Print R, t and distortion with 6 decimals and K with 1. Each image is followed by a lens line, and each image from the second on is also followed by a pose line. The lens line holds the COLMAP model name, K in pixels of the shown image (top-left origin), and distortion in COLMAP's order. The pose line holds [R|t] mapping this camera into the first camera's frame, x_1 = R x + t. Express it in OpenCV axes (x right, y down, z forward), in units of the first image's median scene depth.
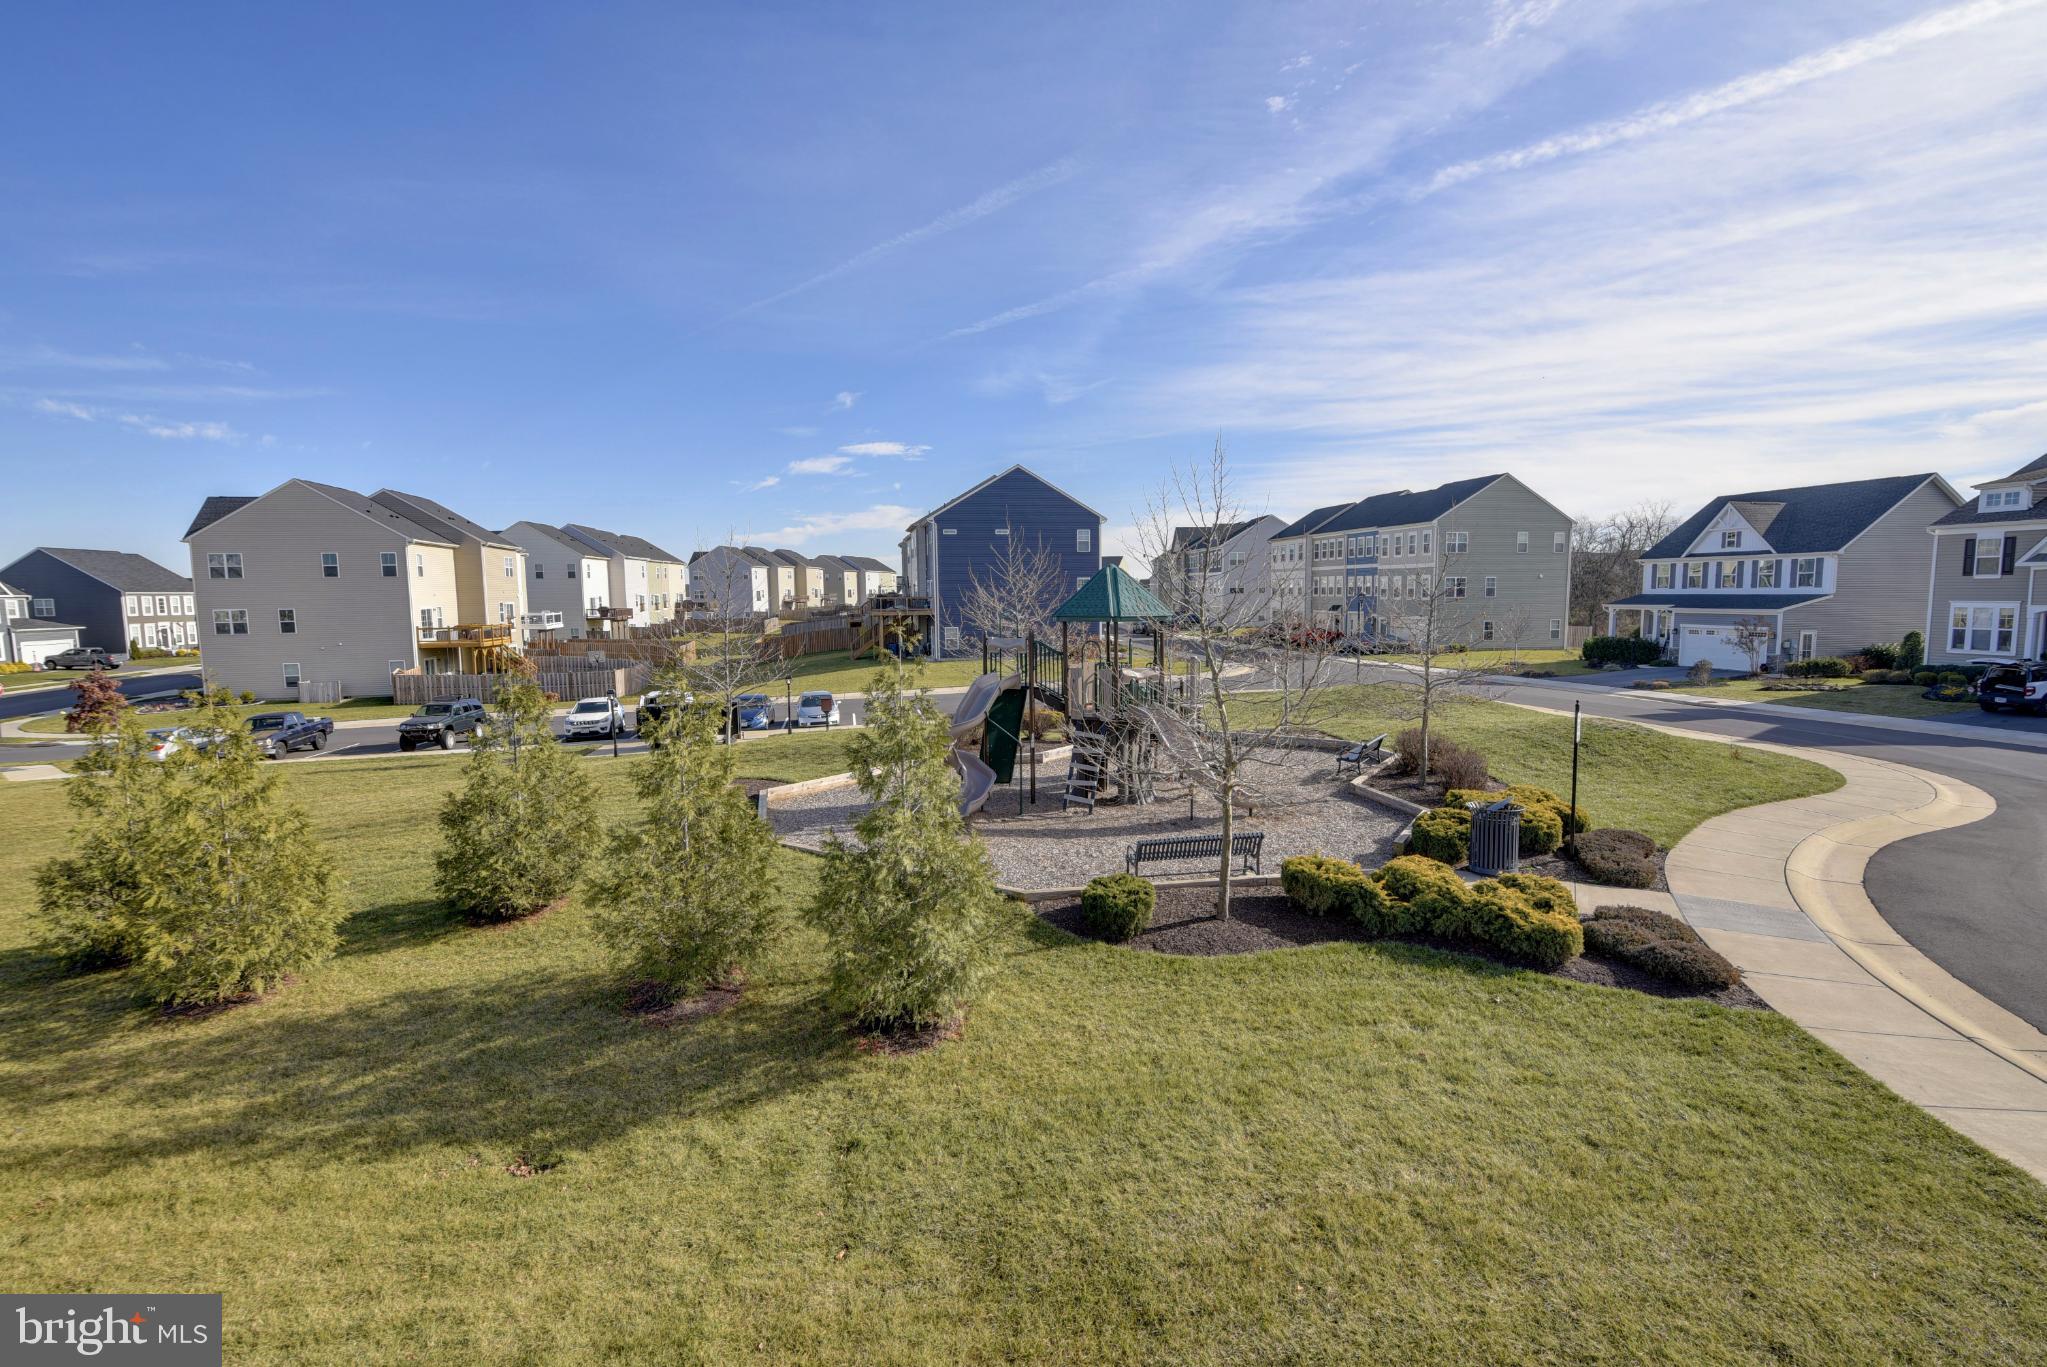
lens RADIAL K [[932.4, 0, 1021.8], [0, 932.4, 693.8], [0, 0, 1]] dist [-0.020836, 0.001971]
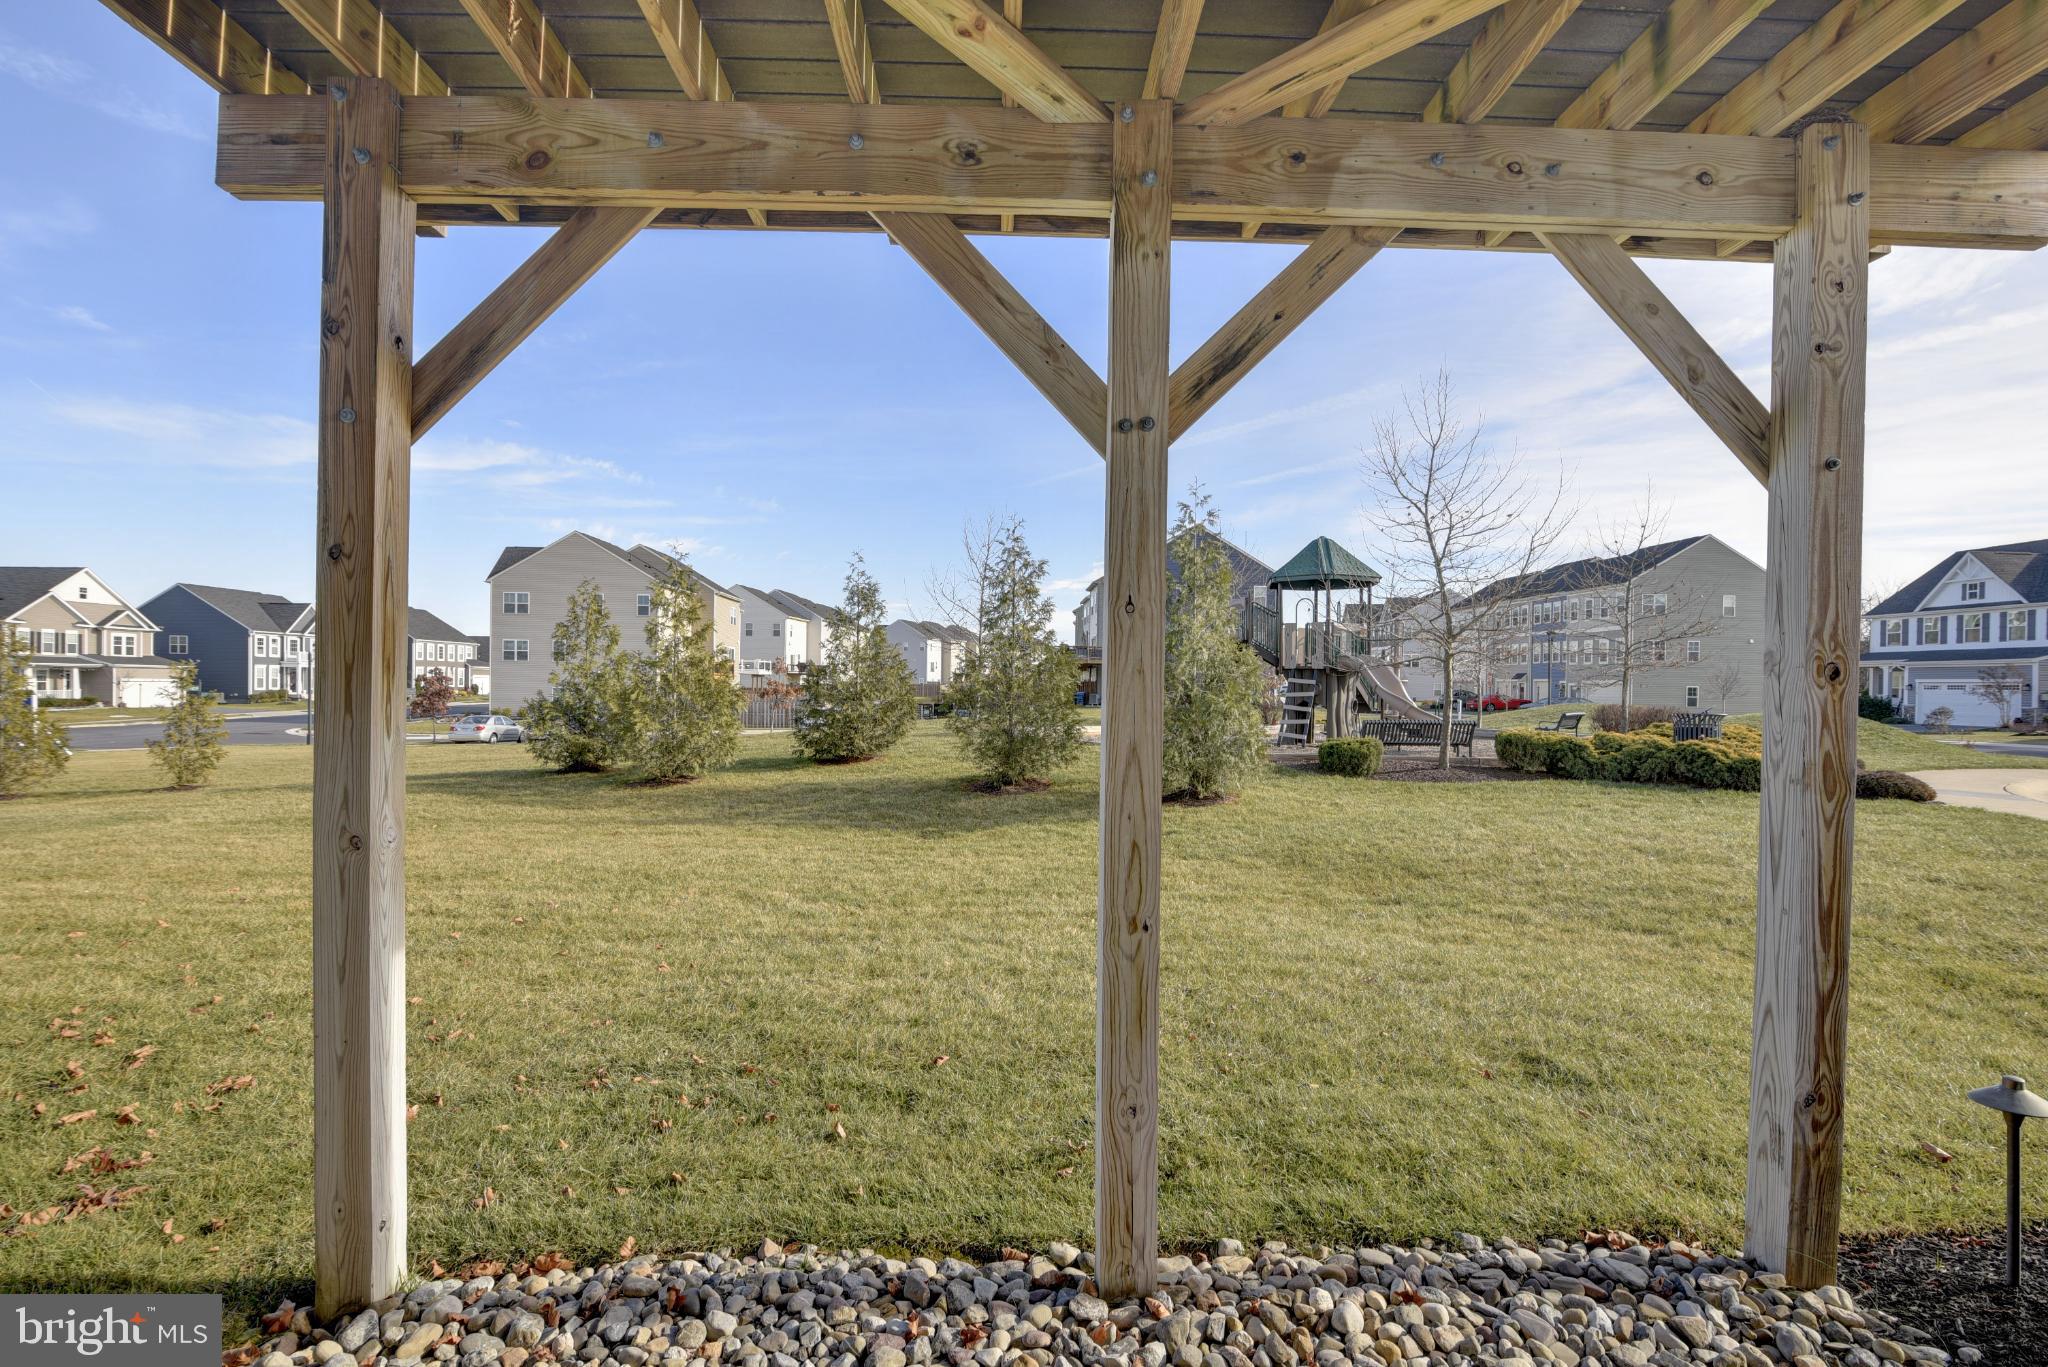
lens RADIAL K [[932.9, 0, 1022.3], [0, 932.9, 693.8], [0, 0, 1]] dist [-0.020836, 0.001971]
pose [[0.986166, 0.025468, -0.163795, -0.024226], [-0.041359, 0.994679, -0.094356, 0.057223], [0.160520, 0.099826, 0.981972, -0.049700]]
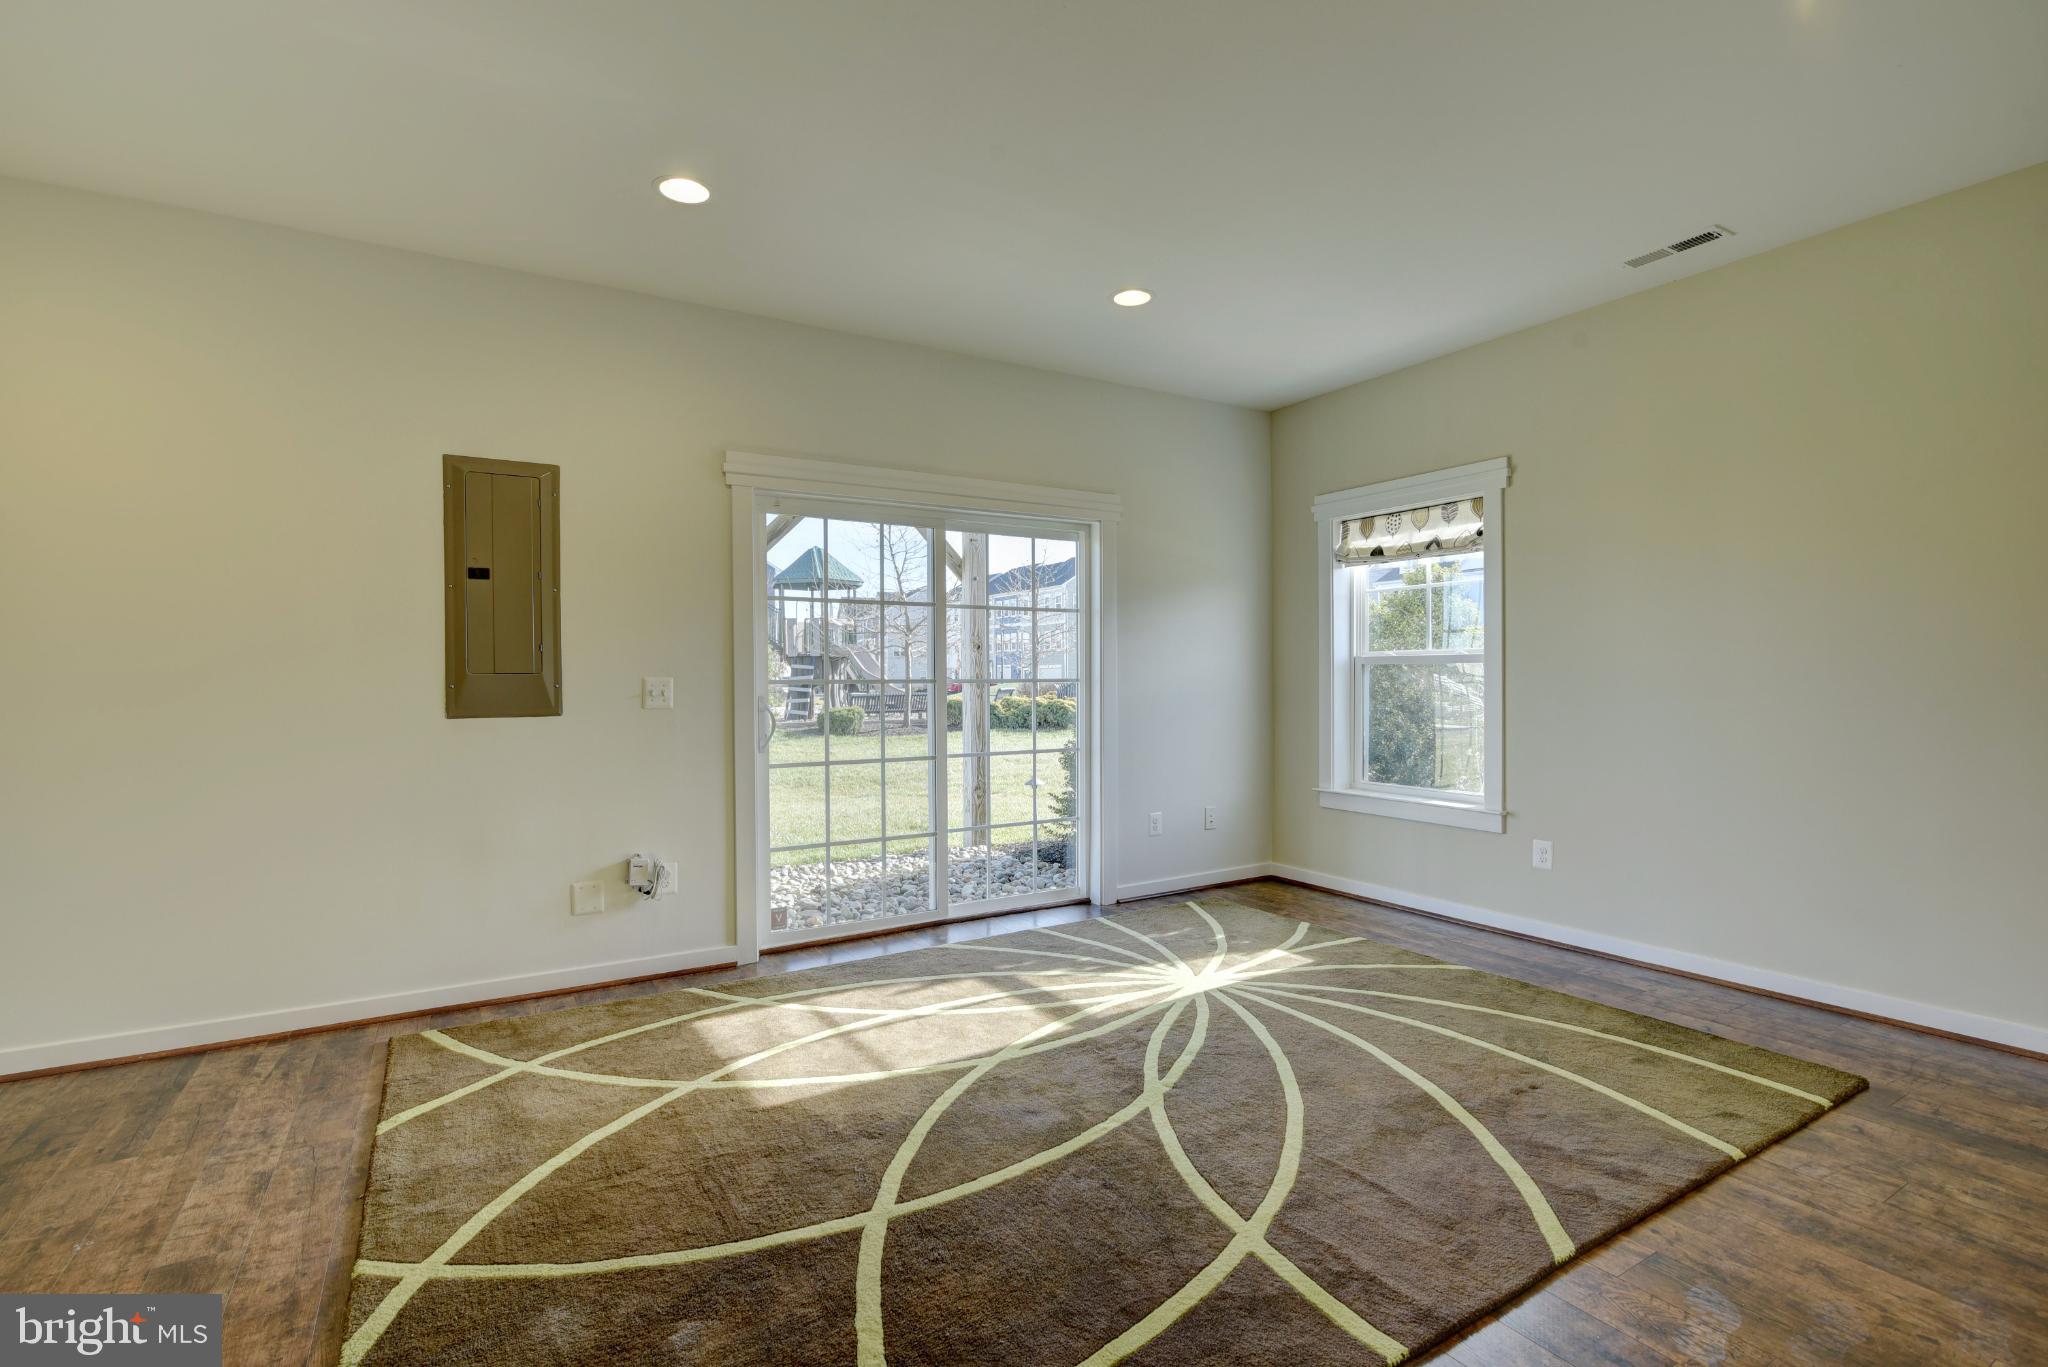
lens RADIAL K [[949.8, 0, 1023.8], [0, 949.8, 690.5], [0, 0, 1]] dist [-0.016874, -0.005855]
pose [[0.936937, -0.002683, 0.349487, -0.034384], [0.036679, 0.995203, -0.090691, 0.068498], [-0.347567, 0.097791, 0.932542, -0.123941]]
